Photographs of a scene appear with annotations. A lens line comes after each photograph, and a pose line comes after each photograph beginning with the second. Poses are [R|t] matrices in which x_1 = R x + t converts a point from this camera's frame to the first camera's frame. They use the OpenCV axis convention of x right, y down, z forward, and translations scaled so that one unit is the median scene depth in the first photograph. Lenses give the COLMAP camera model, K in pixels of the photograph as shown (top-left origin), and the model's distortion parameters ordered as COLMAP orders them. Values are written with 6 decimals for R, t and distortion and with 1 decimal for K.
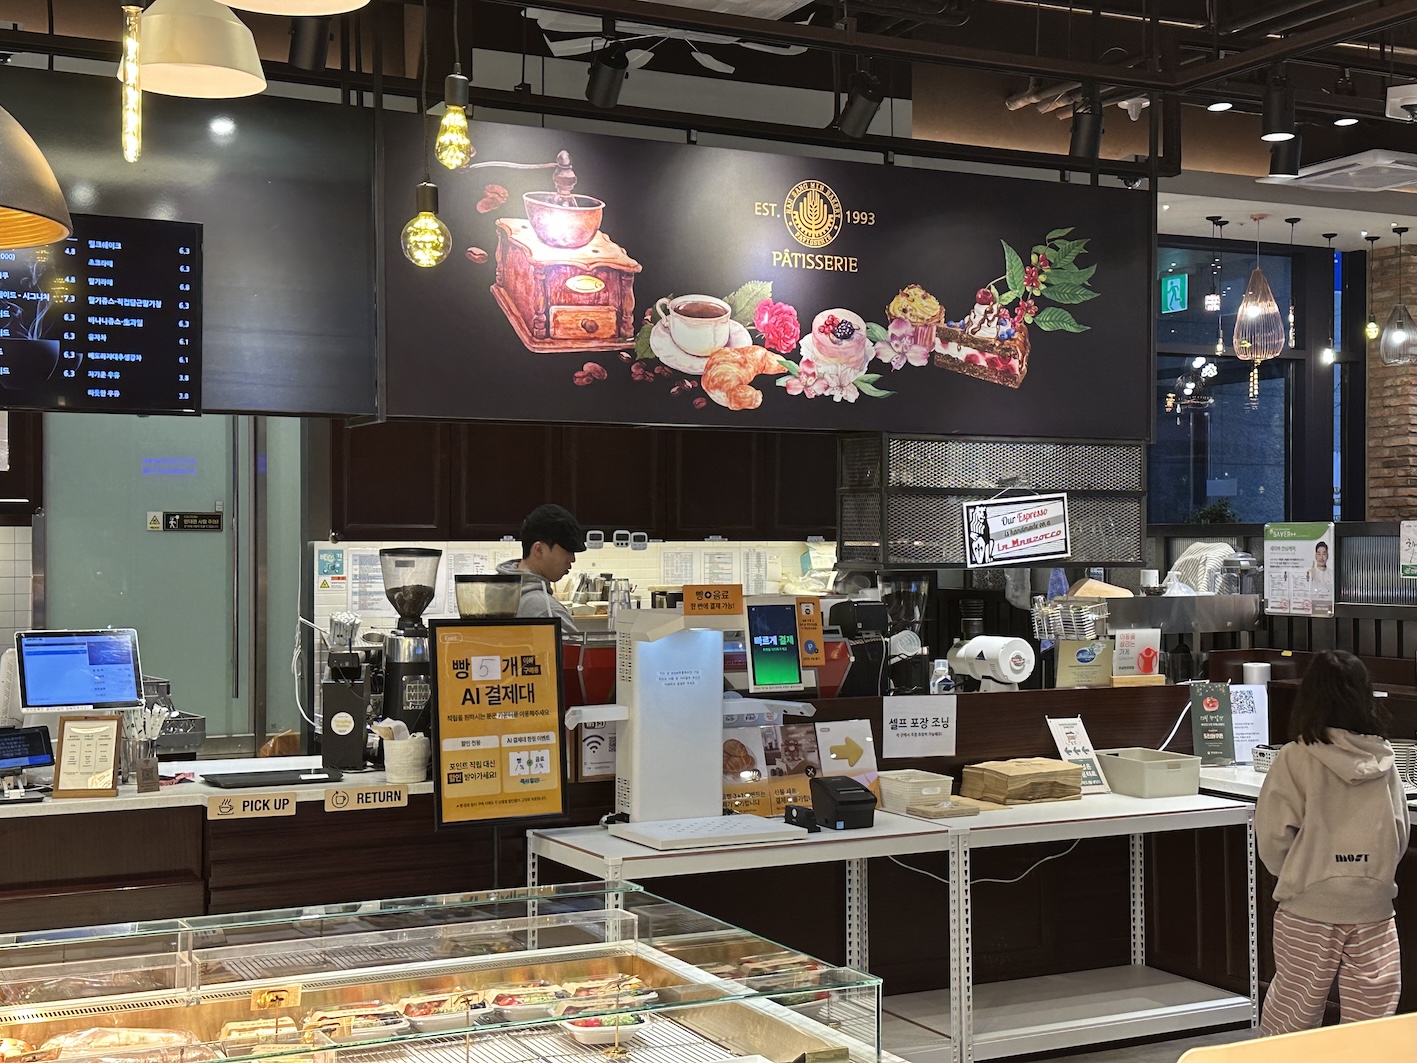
lens RADIAL K [[1915.3, 0, 707.7], [0, 1915.3, 531.8], [0, 0, 1]] dist [0.085171, 0.000000]
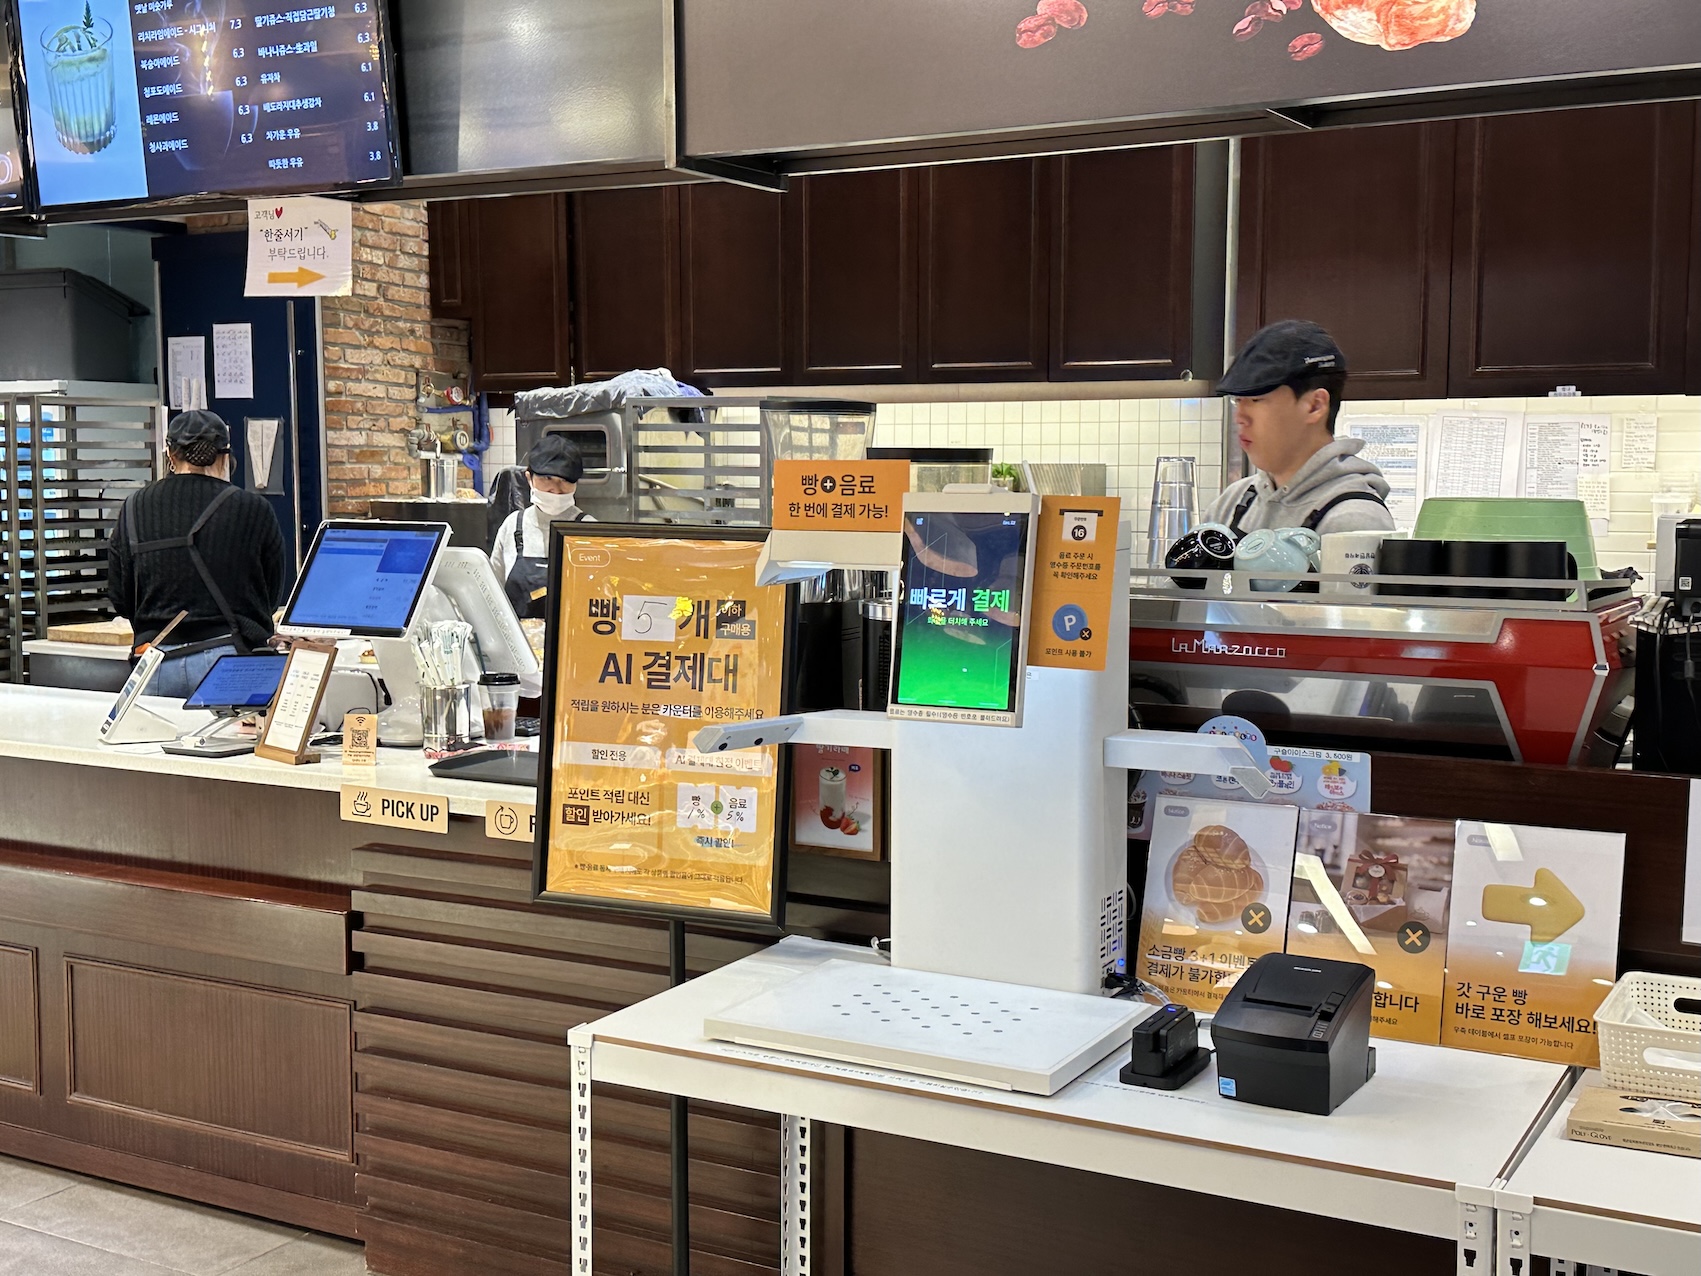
lens RADIAL K [[2046.3, 0, 846.9], [0, 2046.3, 637.8], [0, 0, 1]] dist [0.079386, 0.000000]
pose [[0.534461, 0.077837, -0.841601, 0.384731], [0.003881, 0.995514, 0.094537, 0.023298], [0.845184, -0.053793, 0.531761, 0.740801]]
